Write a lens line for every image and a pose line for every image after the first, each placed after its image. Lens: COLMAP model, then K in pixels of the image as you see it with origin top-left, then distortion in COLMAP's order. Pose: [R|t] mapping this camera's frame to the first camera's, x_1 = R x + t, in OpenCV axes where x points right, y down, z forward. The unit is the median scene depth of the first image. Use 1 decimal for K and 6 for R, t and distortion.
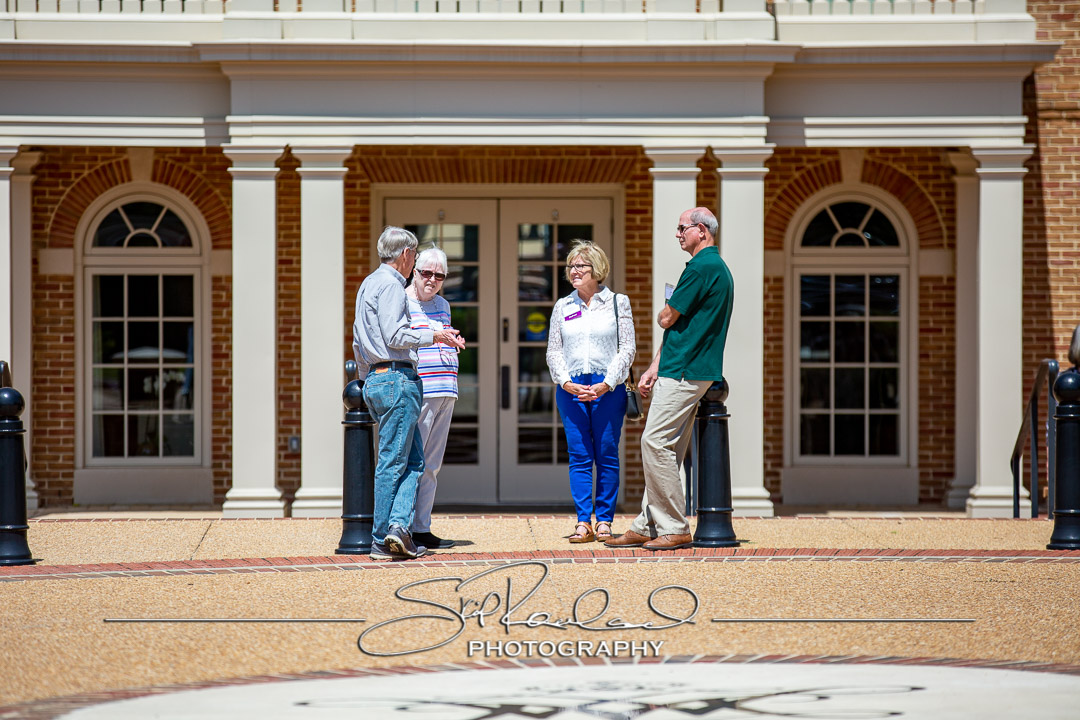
lens RADIAL K [[6194.3, 0, 480.5], [0, 6194.3, 363.0], [0, 0, 1]] dist [3.850711, -10.408015]
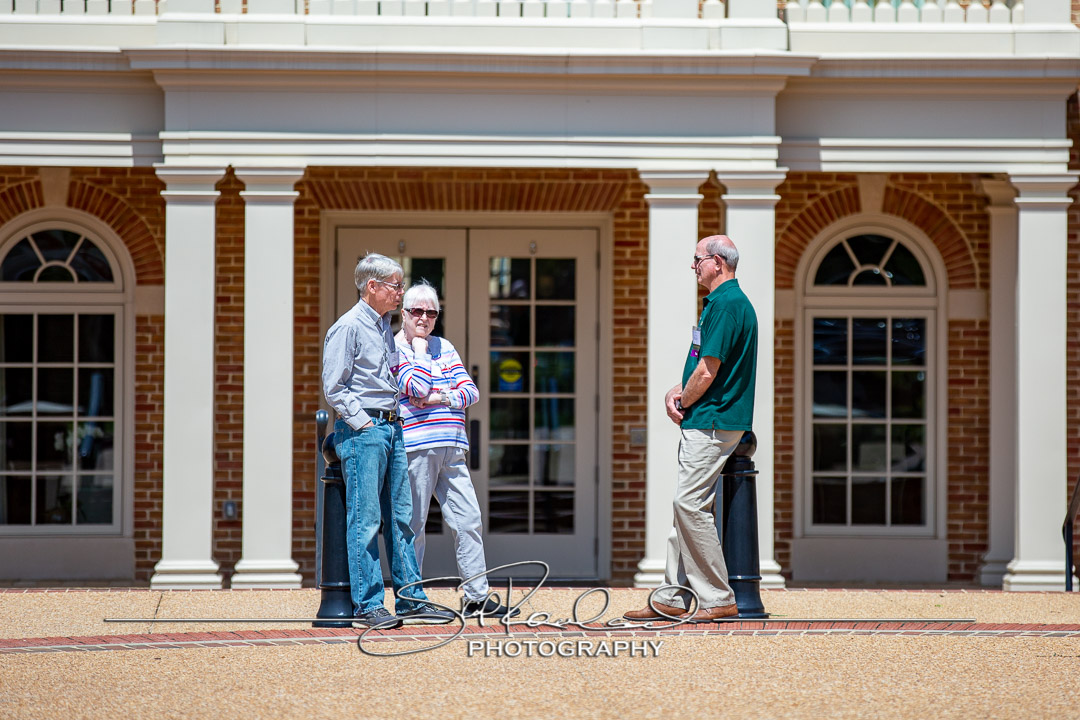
lens RADIAL K [[6212.8, 0, 540.0], [0, 6212.8, 360.0], [0, 0, 1]] dist [3.091030, -22.309626]
pose [[0.999909, 0.004183, -0.012855, 0.024124], [-0.004248, 0.999978, -0.005014, -0.003588], [0.012833, 0.005068, 0.999905, 0.126668]]
